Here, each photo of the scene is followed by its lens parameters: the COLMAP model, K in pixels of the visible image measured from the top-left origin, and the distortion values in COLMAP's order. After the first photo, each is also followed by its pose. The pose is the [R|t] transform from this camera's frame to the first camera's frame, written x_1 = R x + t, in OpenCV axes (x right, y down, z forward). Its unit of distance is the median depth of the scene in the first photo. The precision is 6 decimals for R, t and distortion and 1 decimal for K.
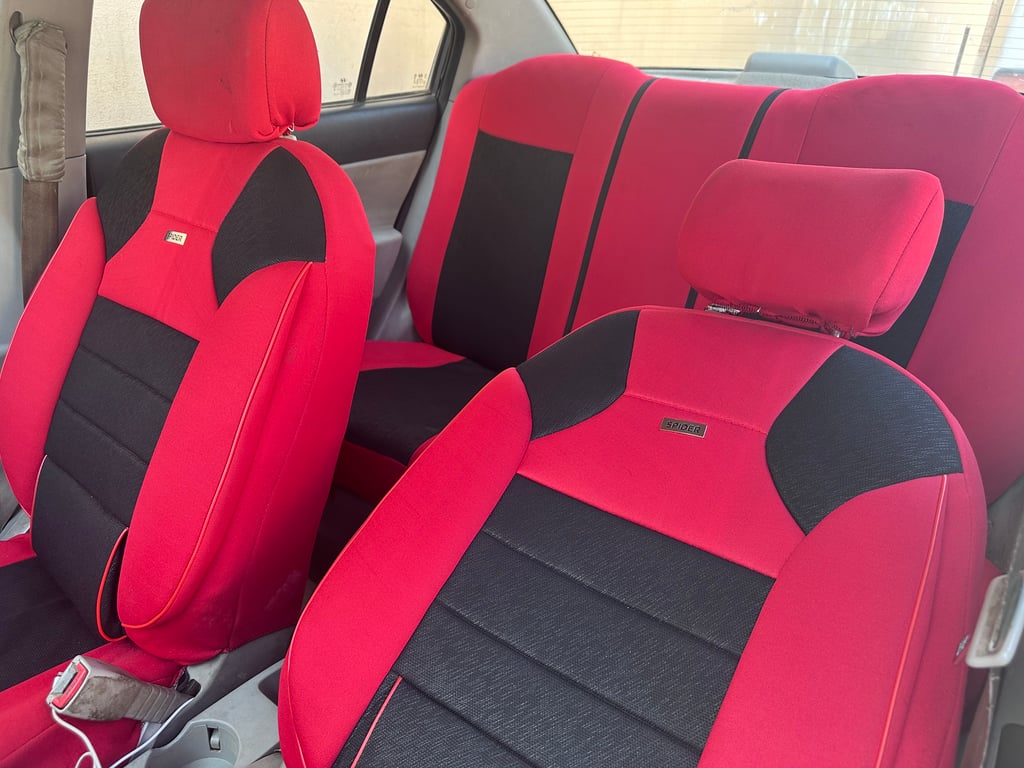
lens RADIAL K [[731.8, 0, 512.0], [0, 731.8, 384.0], [0, 0, 1]] dist [0.042922, -0.047956]
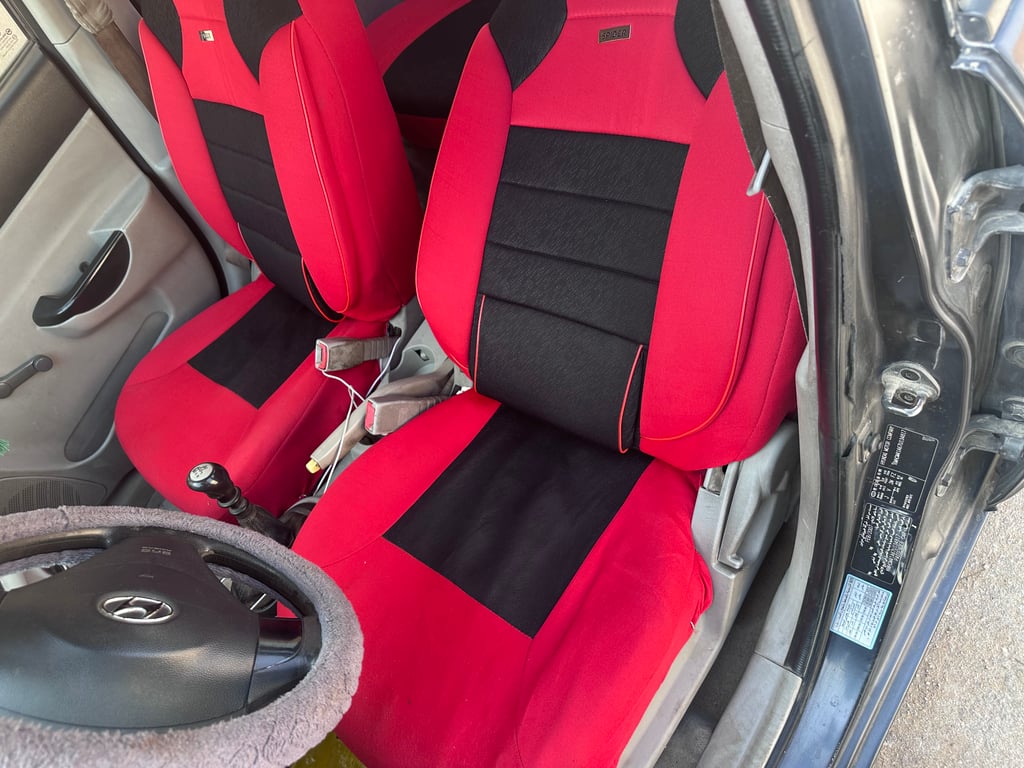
lens RADIAL K [[731.8, 0, 512.0], [0, 731.8, 384.0], [0, 0, 1]] dist [0.042922, -0.047956]
pose [[0.882892, -0.258652, -0.391918, 0.373092], [0.430533, 0.779079, 0.455717, -0.100839], [0.187463, -0.571083, 0.799201, -0.247965]]
